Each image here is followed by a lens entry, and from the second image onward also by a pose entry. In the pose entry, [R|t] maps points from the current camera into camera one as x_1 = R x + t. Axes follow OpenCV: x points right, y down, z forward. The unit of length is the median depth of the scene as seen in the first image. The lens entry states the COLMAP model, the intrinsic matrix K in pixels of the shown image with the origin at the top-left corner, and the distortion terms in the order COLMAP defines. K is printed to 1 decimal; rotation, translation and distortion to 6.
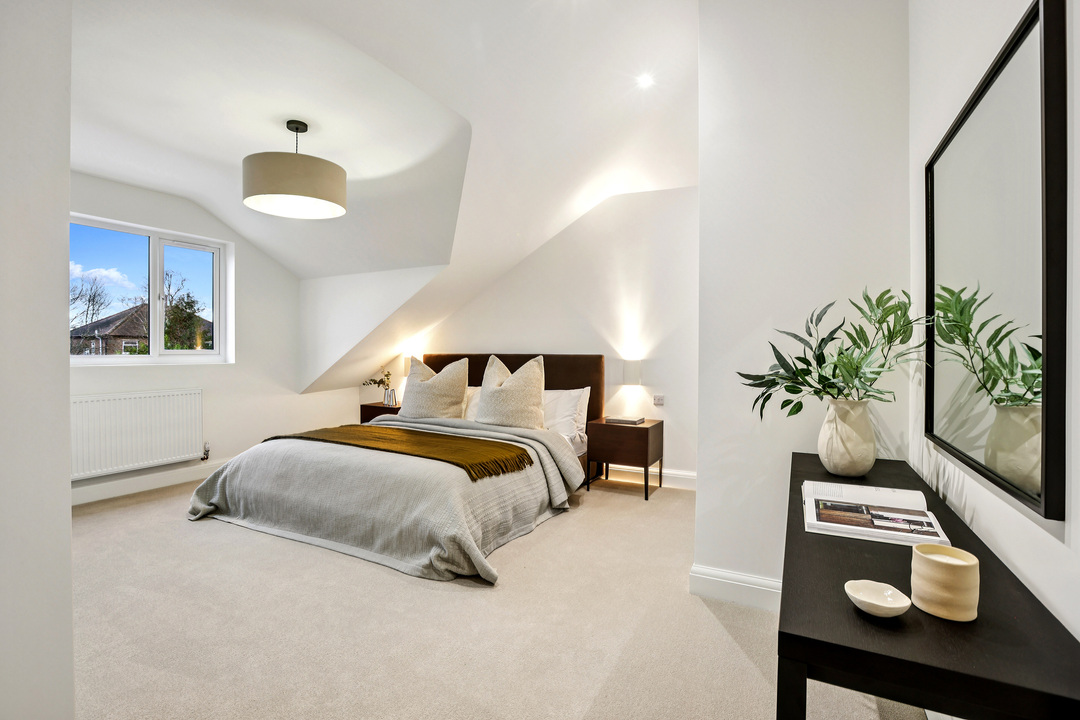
lens RADIAL K [[505.2, 0, 529.9], [0, 505.2, 359.1], [0, 0, 1]] dist [-0.033859, 0.012652]
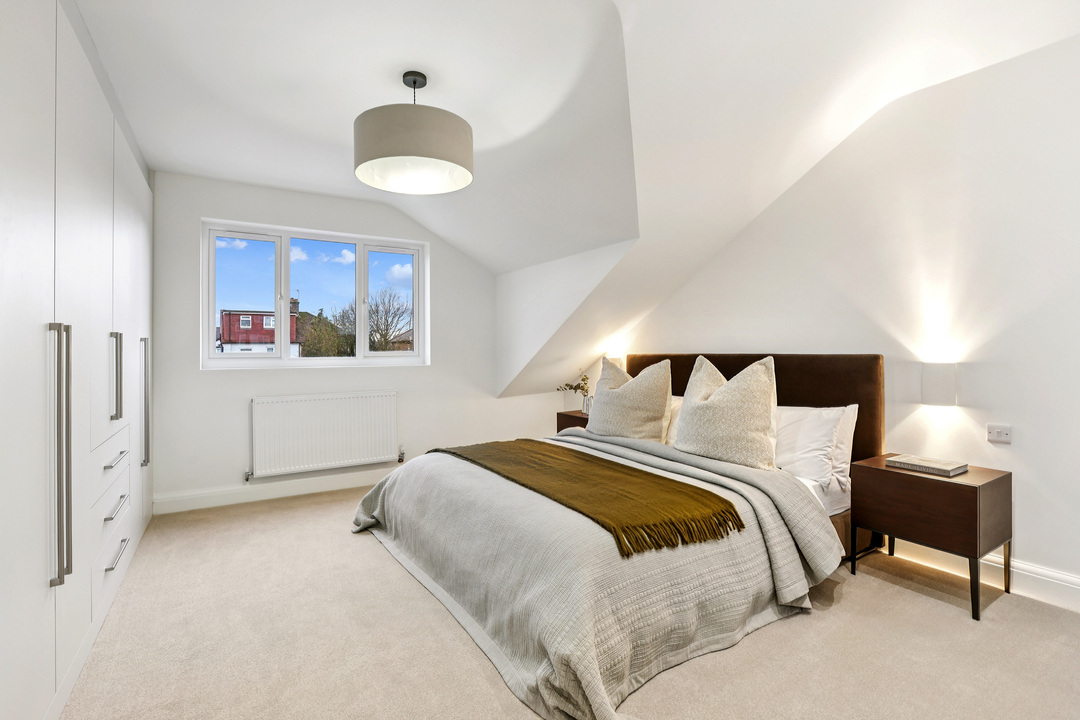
lens RADIAL K [[505.2, 0, 526.5], [0, 505.2, 345.6], [0, 0, 1]] dist [-0.033859, 0.012652]
pose [[0.877271, -0.013734, -0.479799, 0.059909], [0.001366, 0.999658, -0.026116, -0.004512], [0.479993, 0.022255, 0.876990, 0.265401]]
